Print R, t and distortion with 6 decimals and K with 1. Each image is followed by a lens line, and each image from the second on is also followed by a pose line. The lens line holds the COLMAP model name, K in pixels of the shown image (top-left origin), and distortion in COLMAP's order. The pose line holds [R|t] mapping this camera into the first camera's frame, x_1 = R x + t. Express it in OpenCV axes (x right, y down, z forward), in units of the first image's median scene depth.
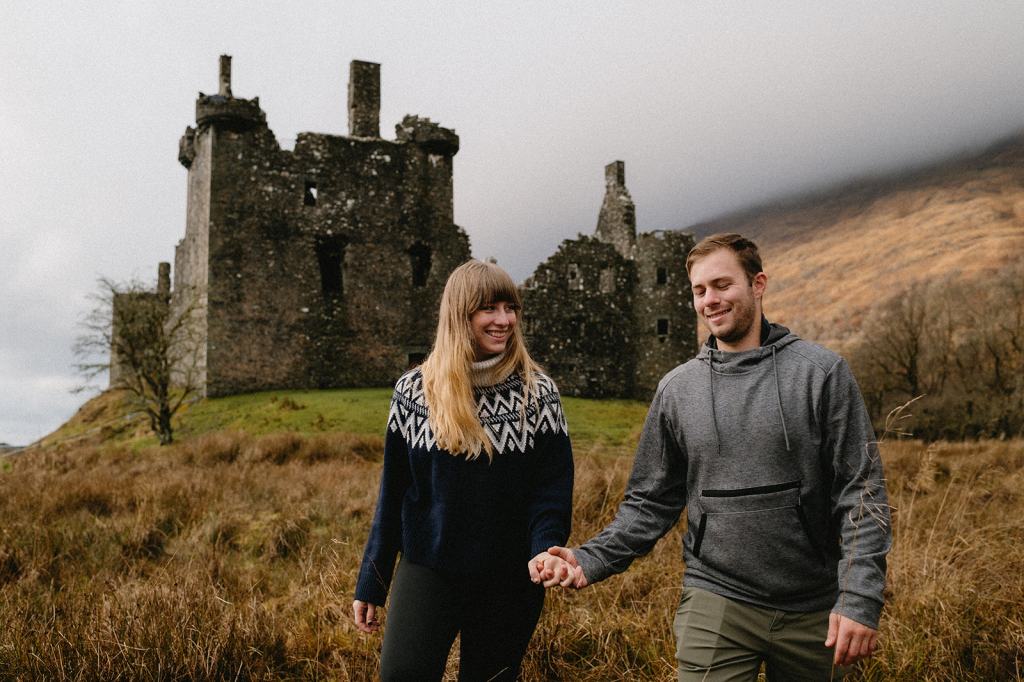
lens RADIAL K [[1063.3, 0, 504.9], [0, 1063.3, 349.3], [0, 0, 1]] dist [0.004768, 0.000000]
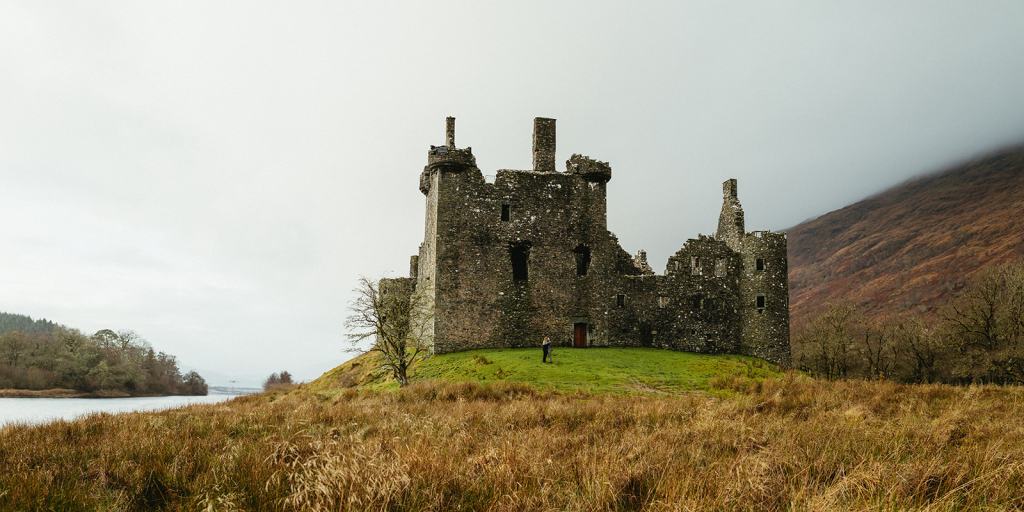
lens RADIAL K [[1211.6, 0, 730.6], [0, 1211.6, 215.8], [0, 0, 1]] dist [-0.018662, 0.000000]
pose [[0.990932, -0.013464, -0.133689, 0.334218], [0.007872, 0.999075, -0.042267, -0.068892], [0.134135, 0.040832, 0.990122, -0.576782]]
